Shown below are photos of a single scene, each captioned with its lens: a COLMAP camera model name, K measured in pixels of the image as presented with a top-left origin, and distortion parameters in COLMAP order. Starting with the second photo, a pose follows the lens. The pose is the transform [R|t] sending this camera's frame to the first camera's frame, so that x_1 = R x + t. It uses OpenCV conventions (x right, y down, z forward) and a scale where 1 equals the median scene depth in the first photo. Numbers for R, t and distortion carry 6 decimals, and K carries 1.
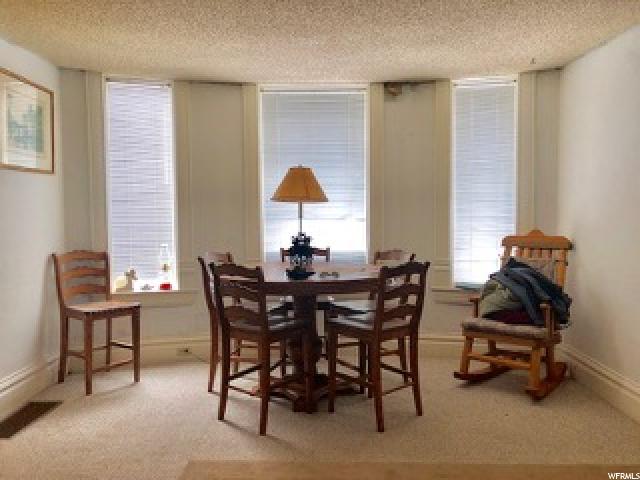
lens RADIAL K [[534.6, 0, 318.6], [0, 534.6, 240.3], [0, 0, 1]] dist [0.031903, -0.007942]
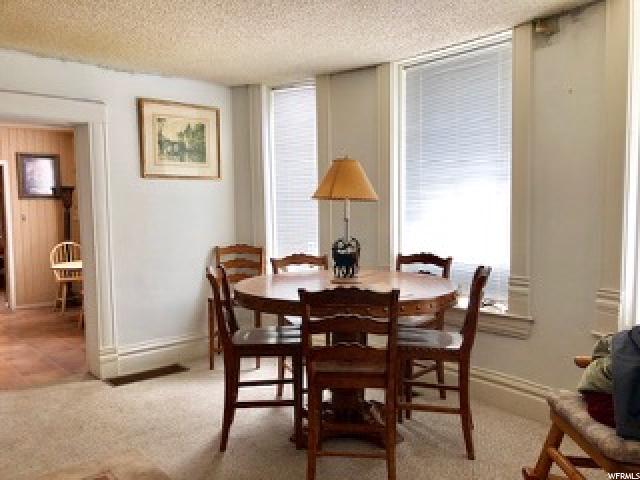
lens RADIAL K [[534.6, 0, 319.4], [0, 534.6, 239.5], [0, 0, 1]] dist [0.031903, -0.007942]
pose [[0.656765, 0.041487, -0.752953, 0.519100], [-0.033023, 0.999110, 0.026246, -0.027618], [0.753372, 0.007627, 0.657551, 0.379149]]
